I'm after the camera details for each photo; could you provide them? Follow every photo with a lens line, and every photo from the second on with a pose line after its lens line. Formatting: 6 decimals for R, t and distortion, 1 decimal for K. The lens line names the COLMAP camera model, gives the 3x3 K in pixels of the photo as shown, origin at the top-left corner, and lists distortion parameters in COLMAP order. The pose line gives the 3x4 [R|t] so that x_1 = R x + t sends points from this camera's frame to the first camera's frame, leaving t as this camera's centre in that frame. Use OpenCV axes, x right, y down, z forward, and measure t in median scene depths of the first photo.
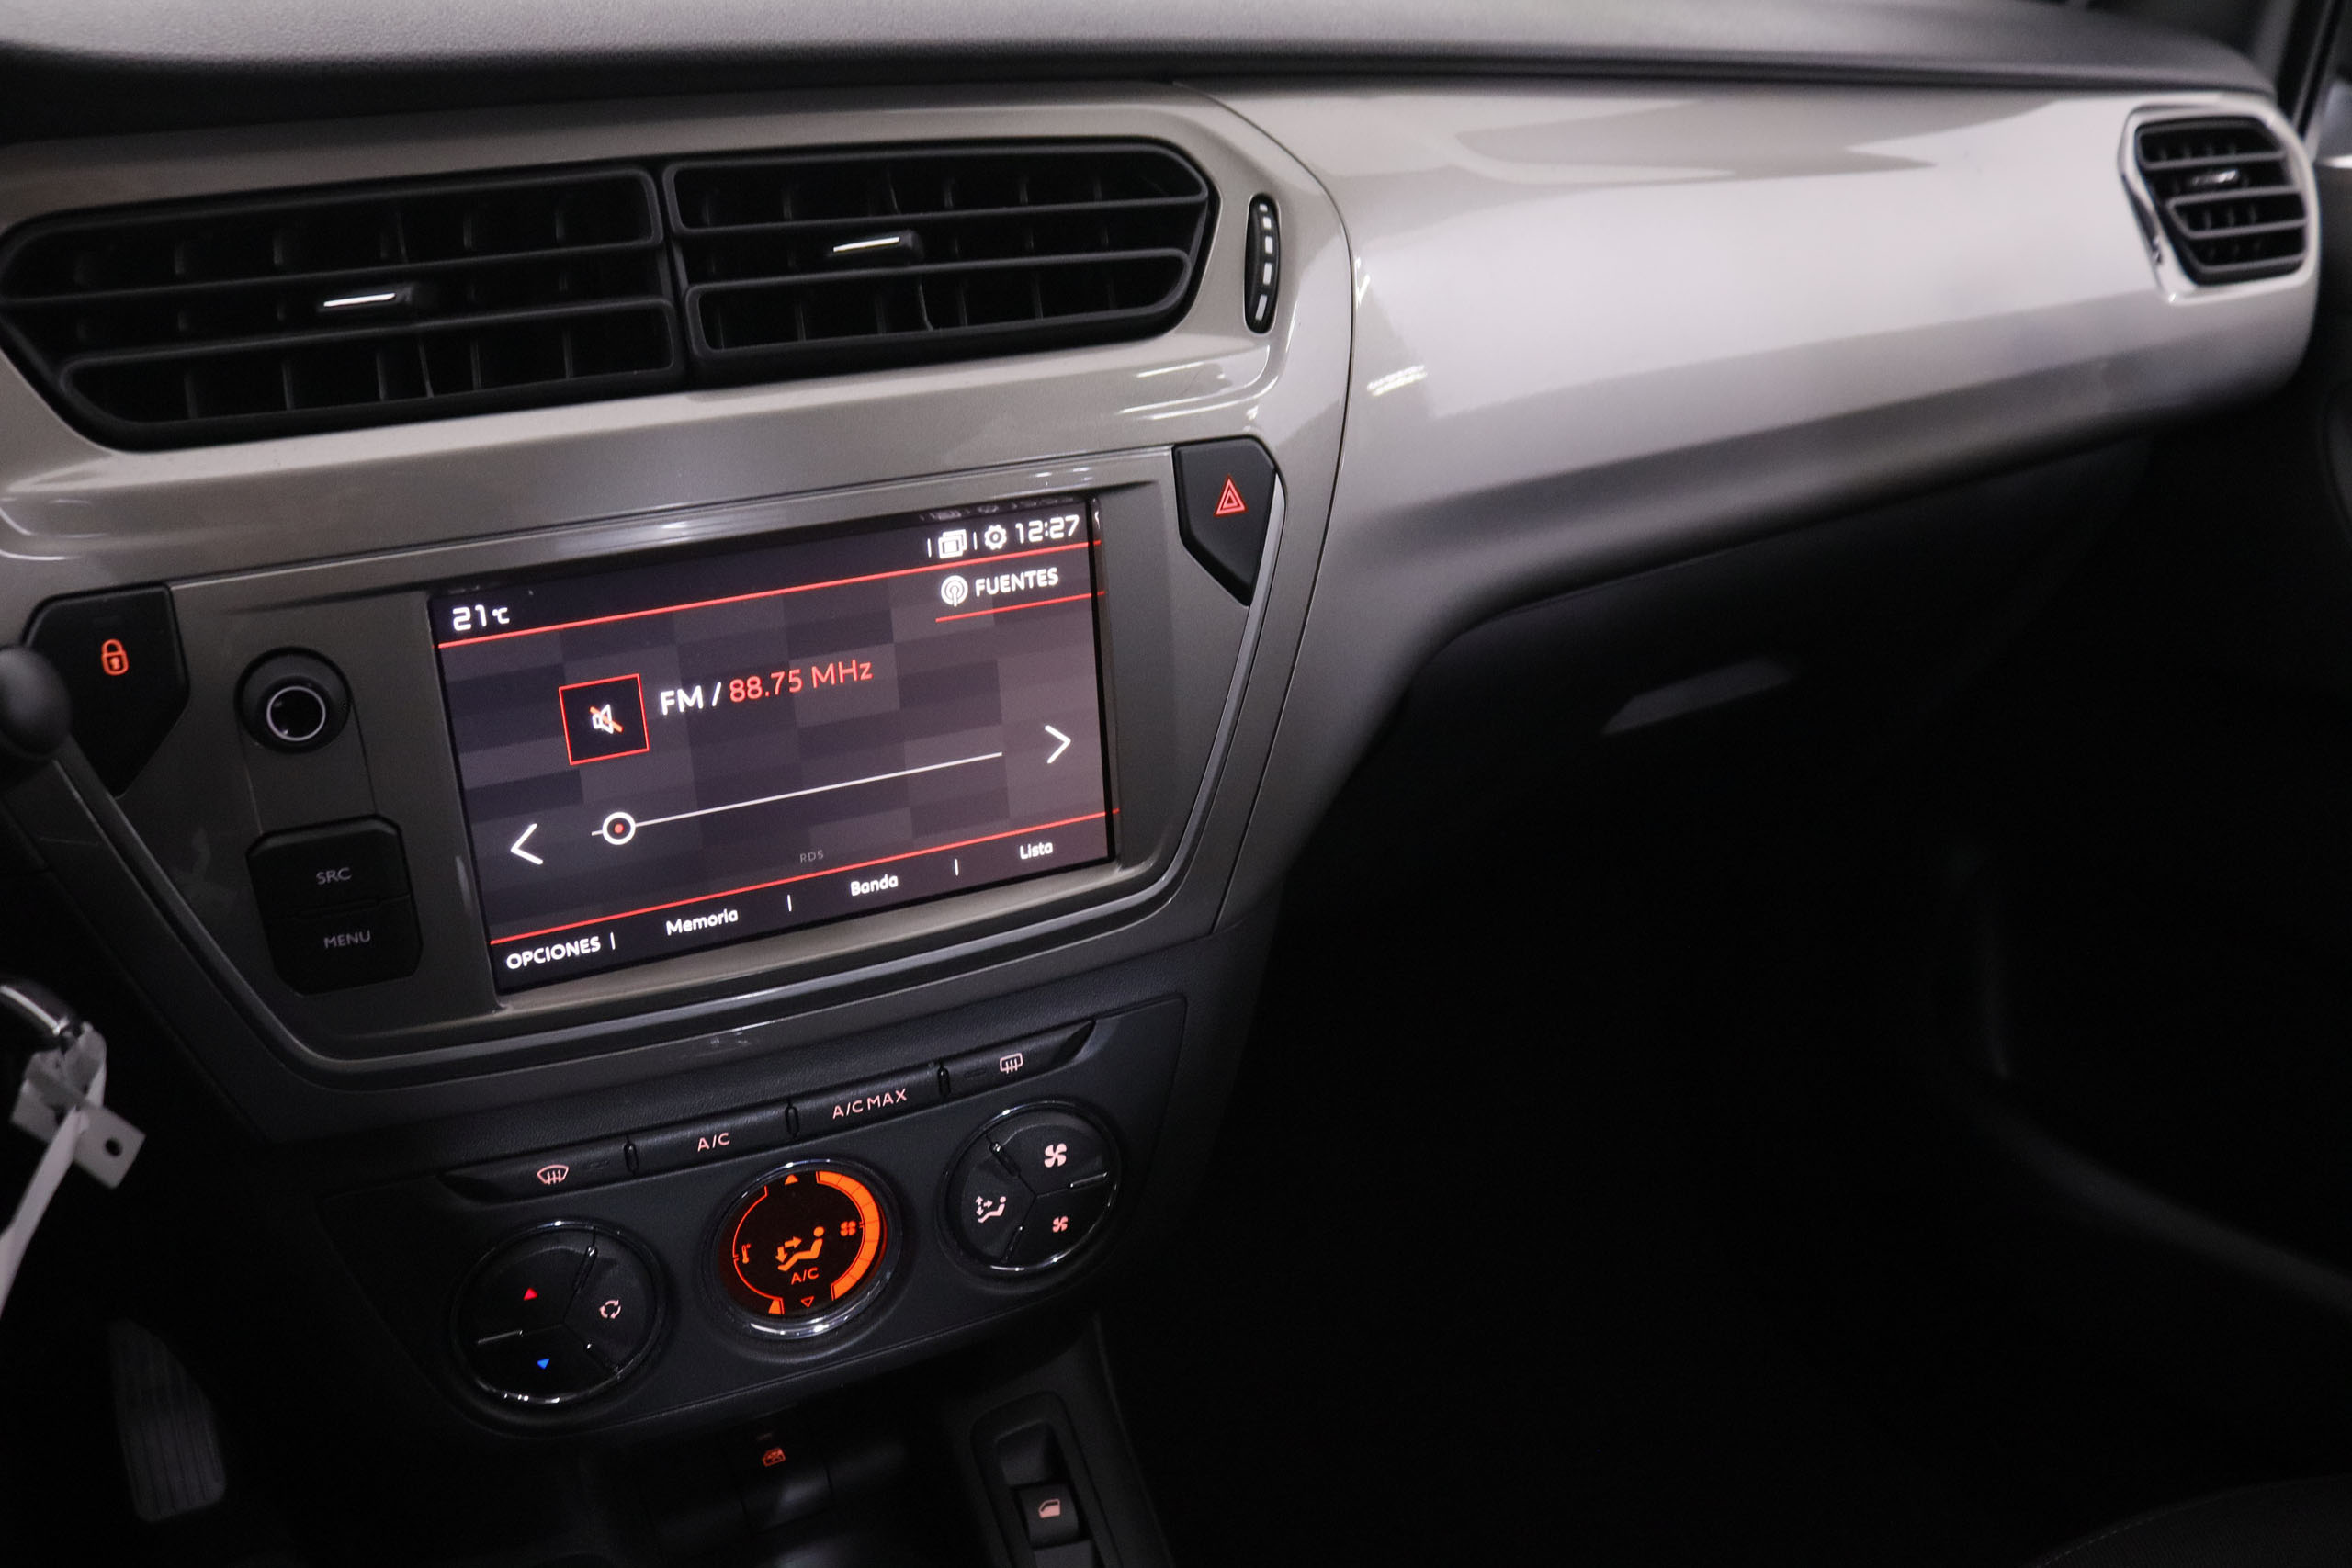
lens RADIAL K [[1939.0, 0, 1176.0], [0, 1939.0, 784.0], [0, 0, 1]] dist [-0.183975, 0.151288]
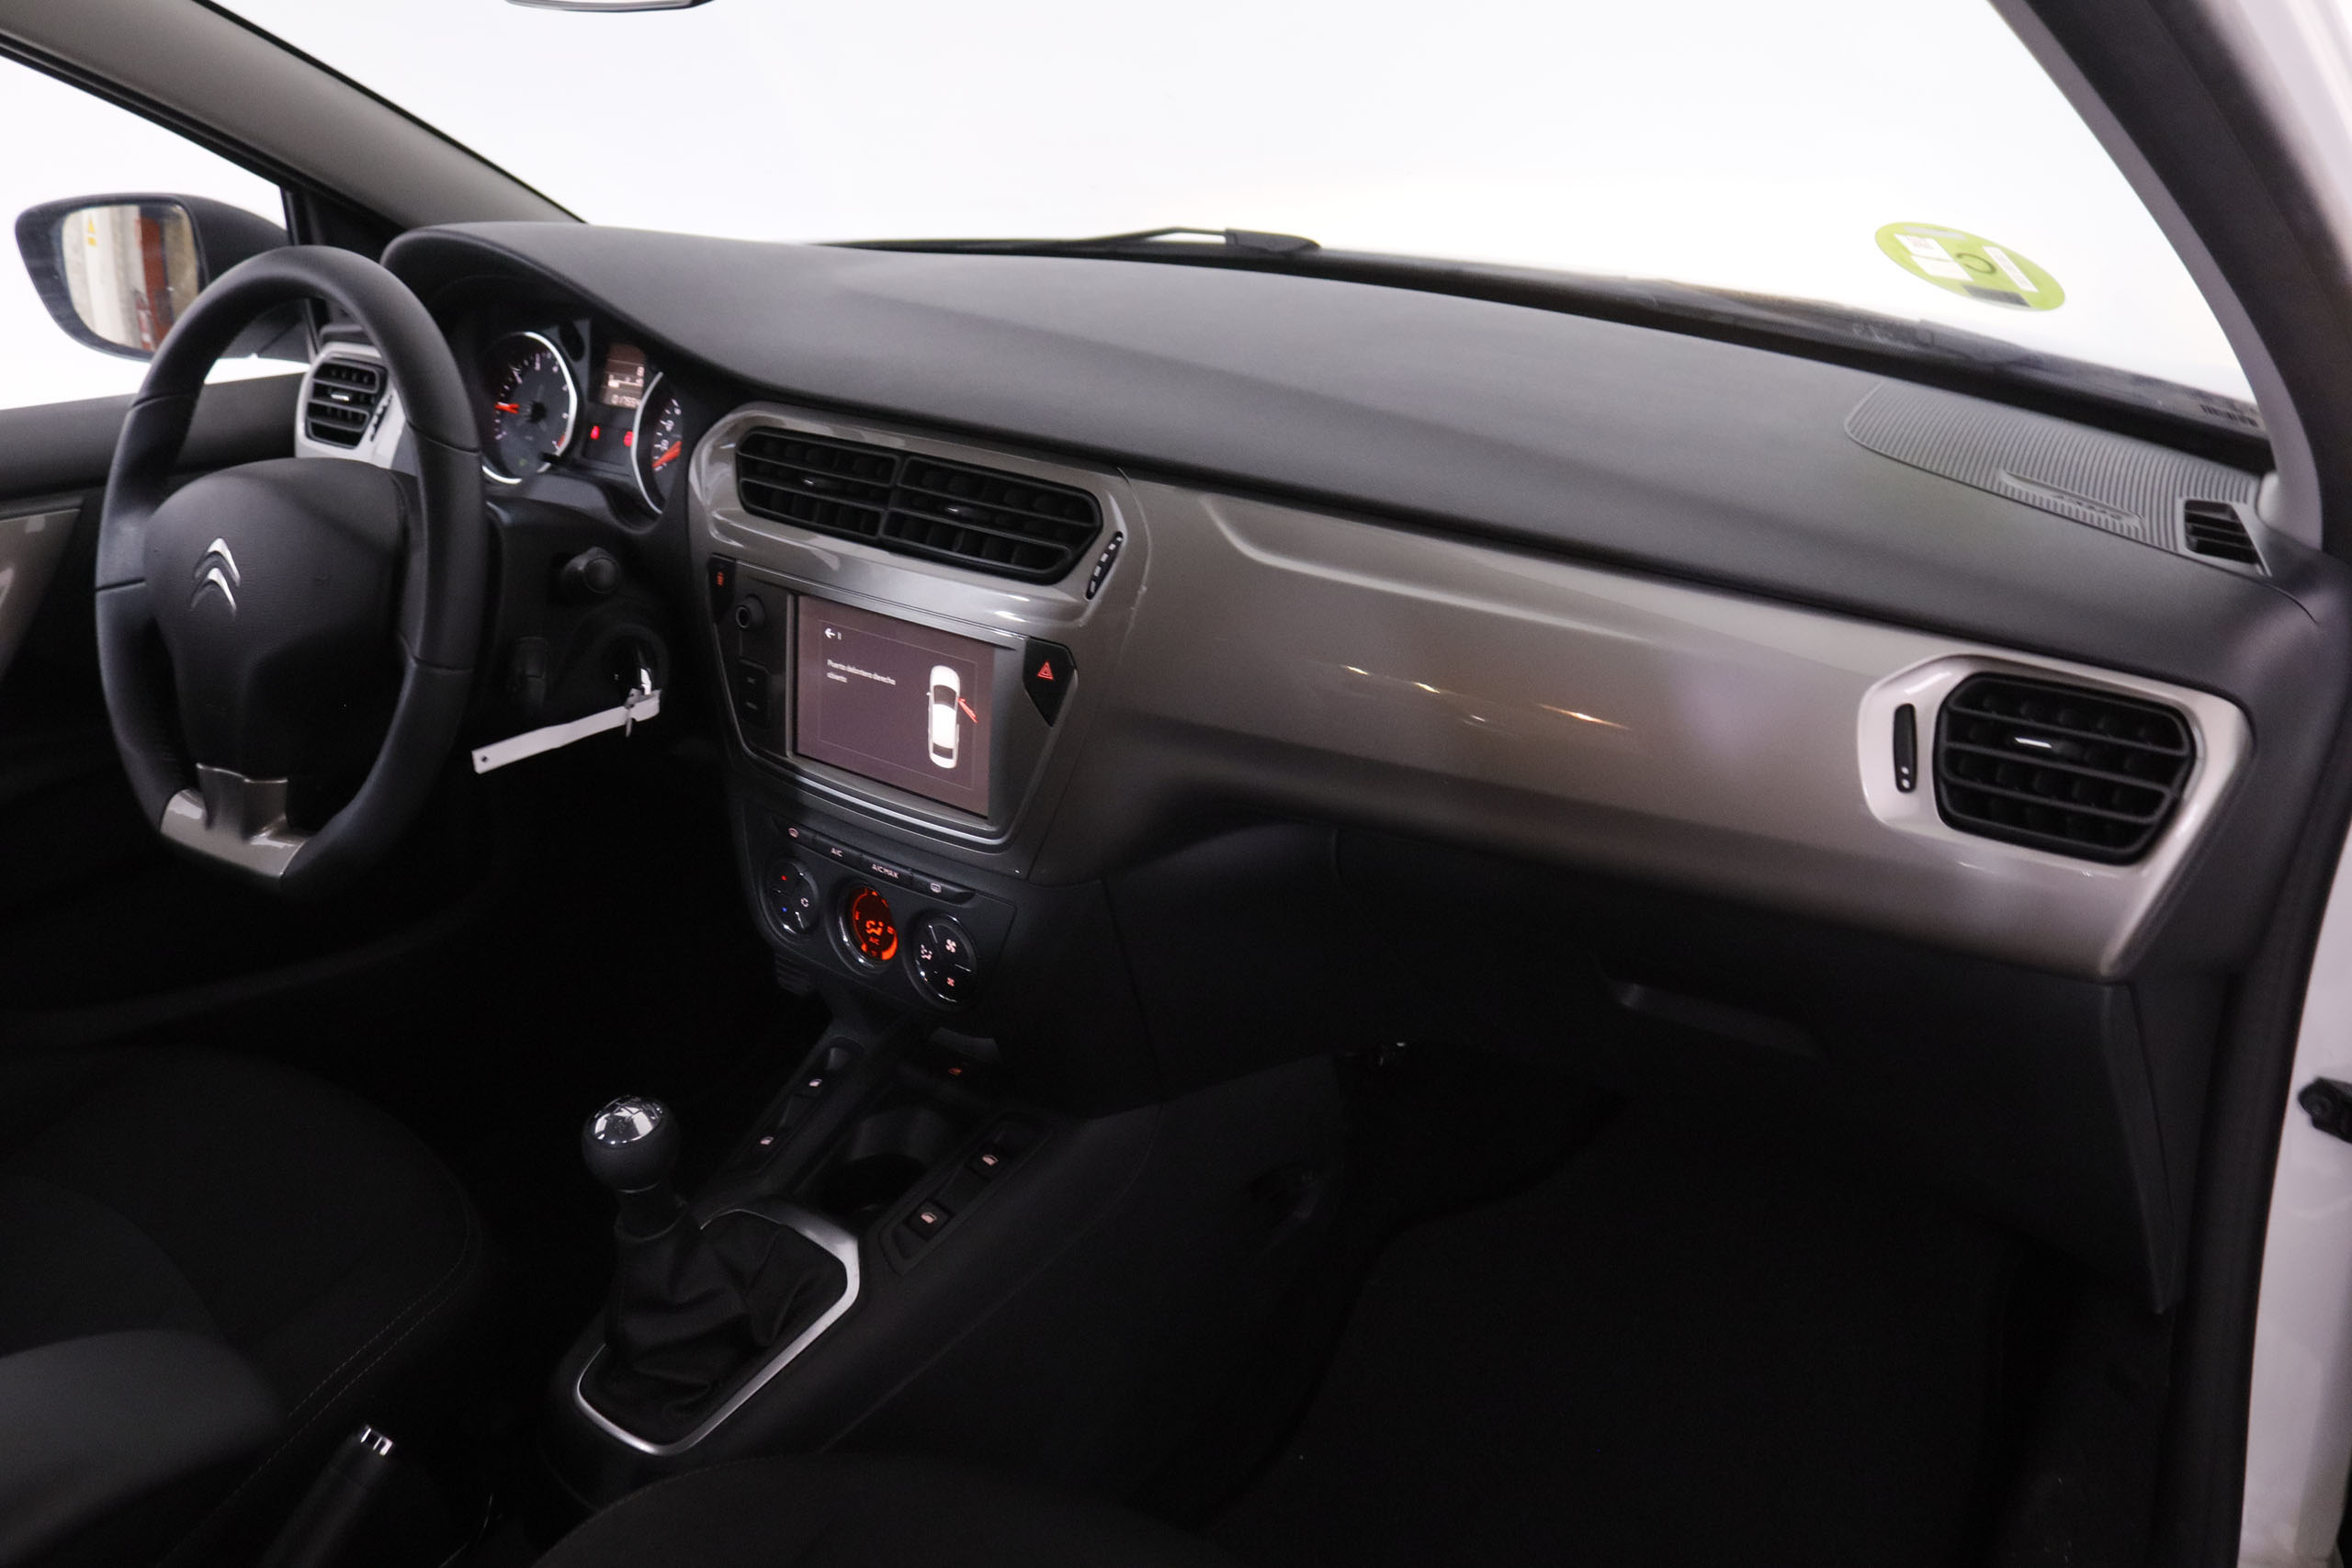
lens RADIAL K [[1939.0, 0, 1176.0], [0, 1939.0, 784.0], [0, 0, 1]] dist [-0.183975, 0.151288]
pose [[0.448837, 0.351523, -0.821570, 1.866746], [-0.381697, 0.906706, 0.179422, -0.474152], [0.807993, 0.233059, 0.541138, 0.035318]]
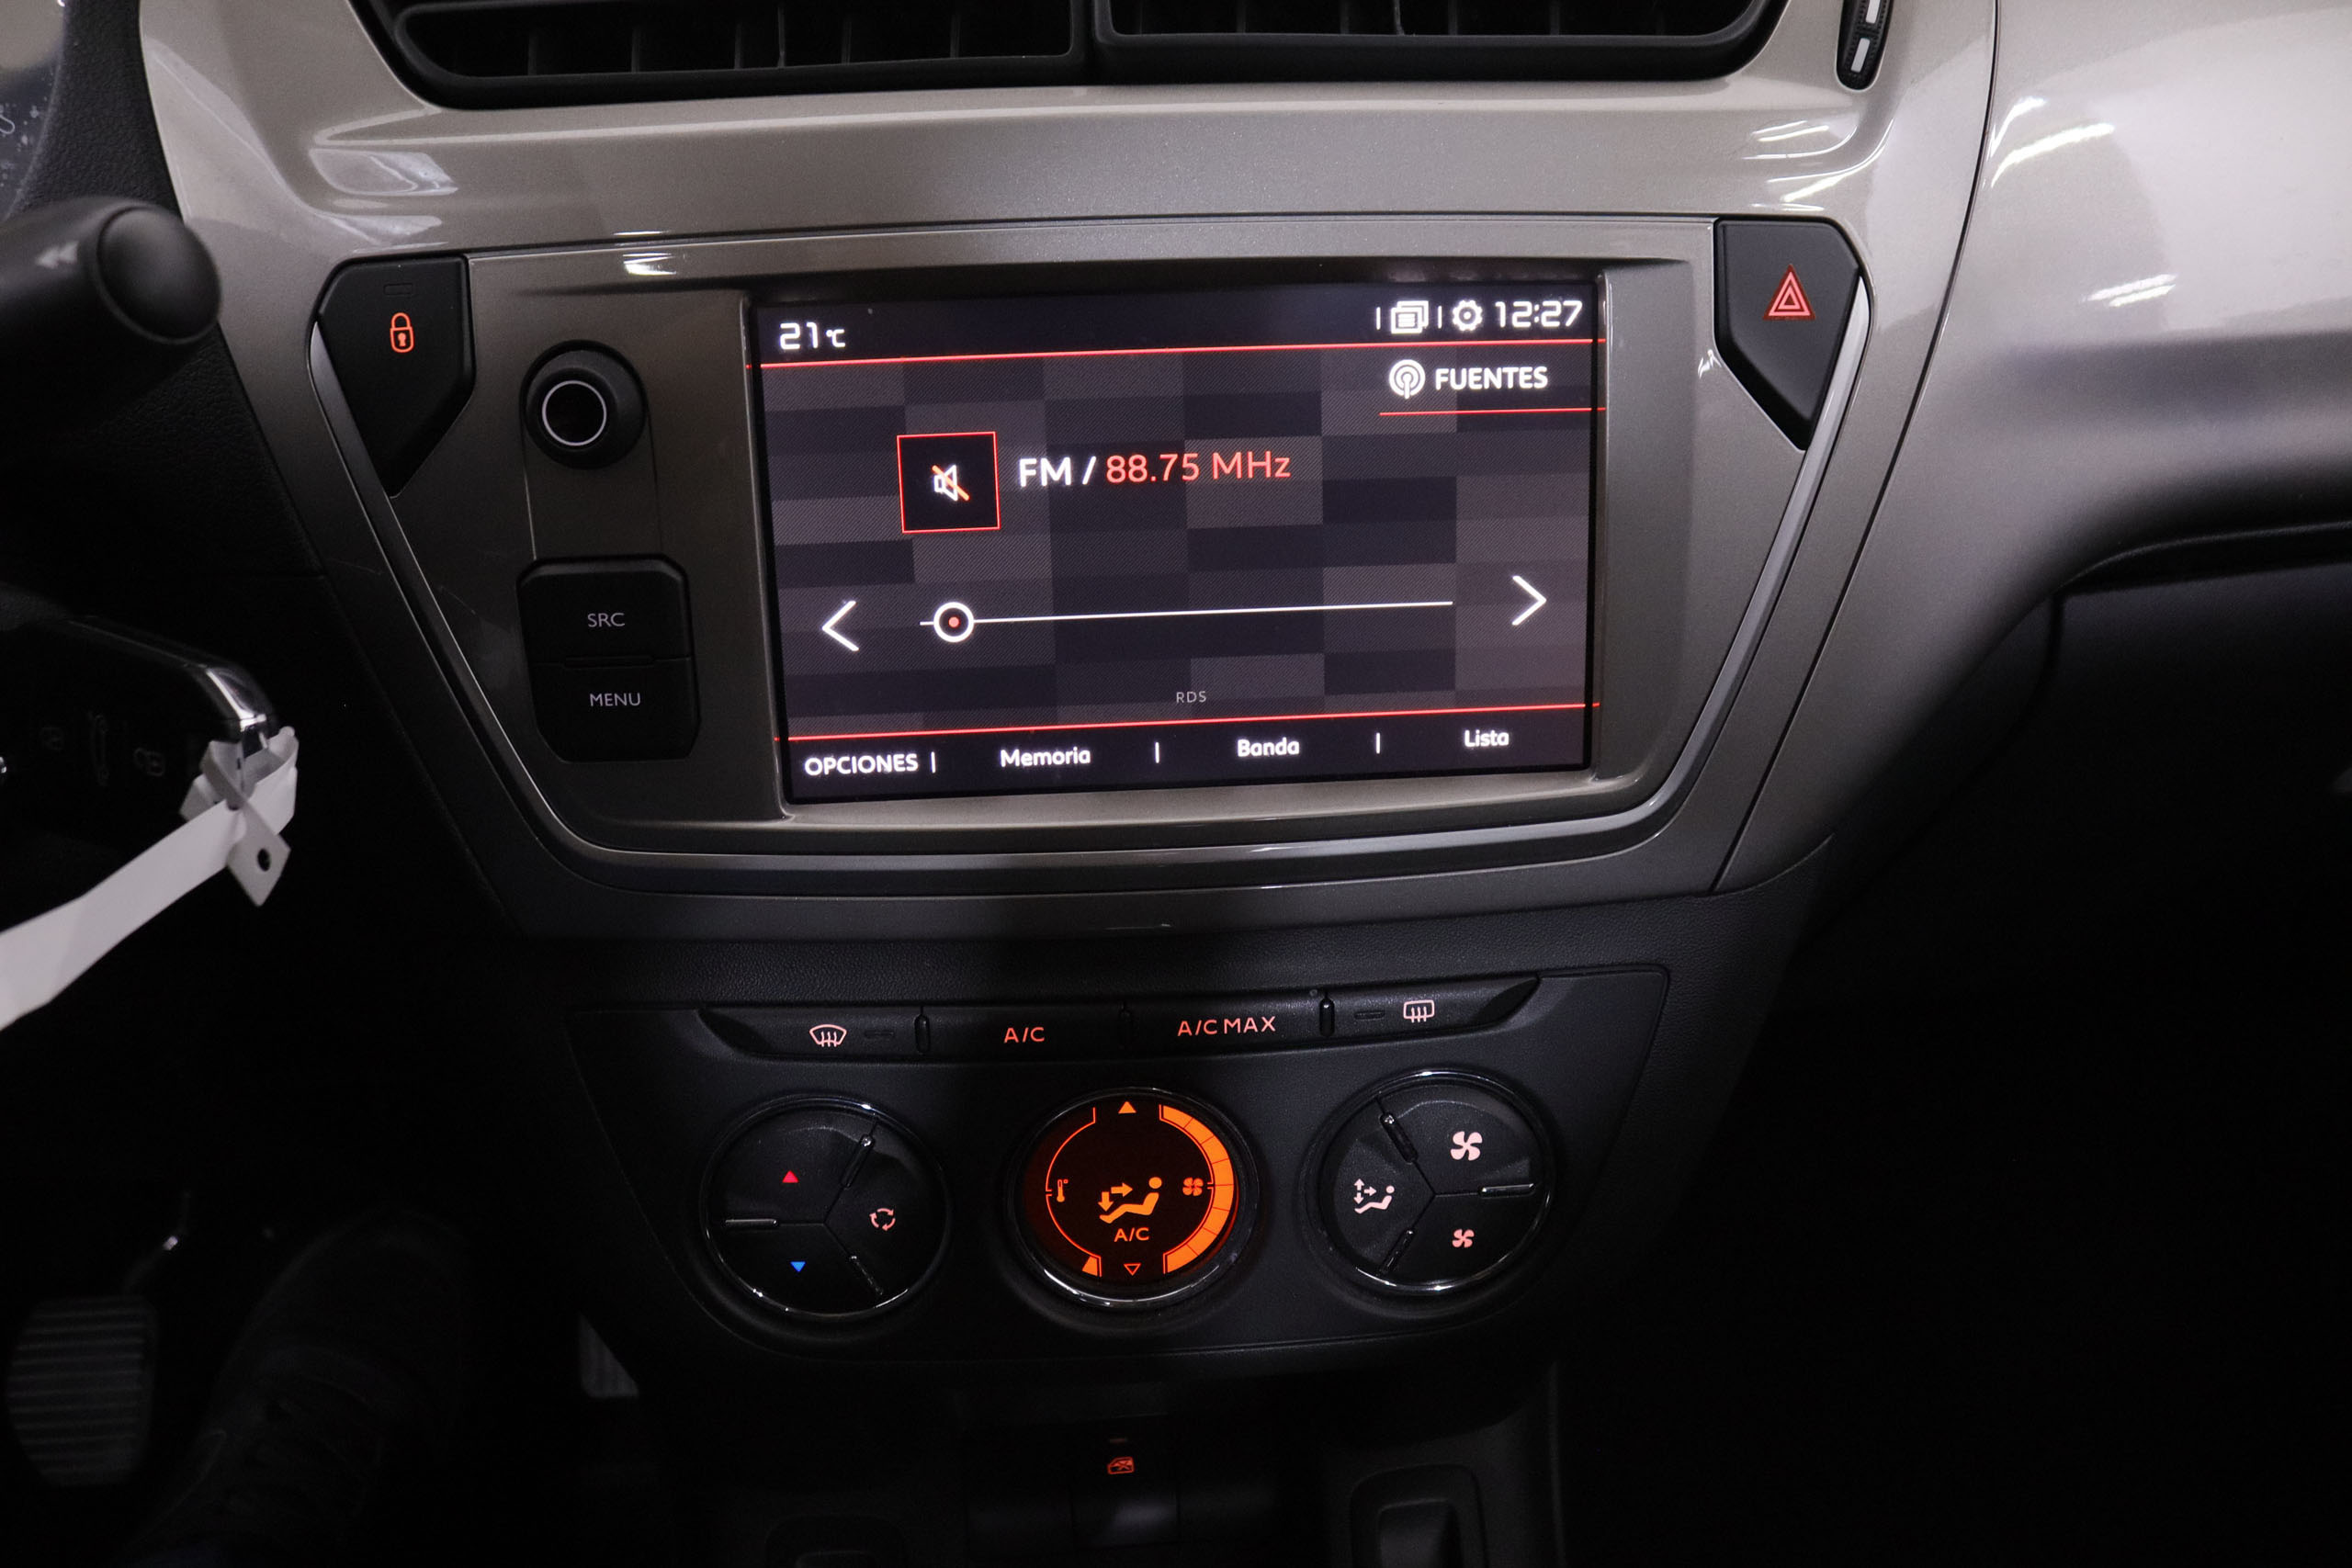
lens RADIAL K [[1939.0, 0, 1176.0], [0, 1939.0, 784.0], [0, 0, 1]] dist [-0.183975, 0.151288]
pose [[0.925084, 0.124780, -0.358677, 0.096824], [-0.142750, 0.989469, -0.023948, 0.093327], [0.351911, 0.073355, 0.933155, 0.253845]]
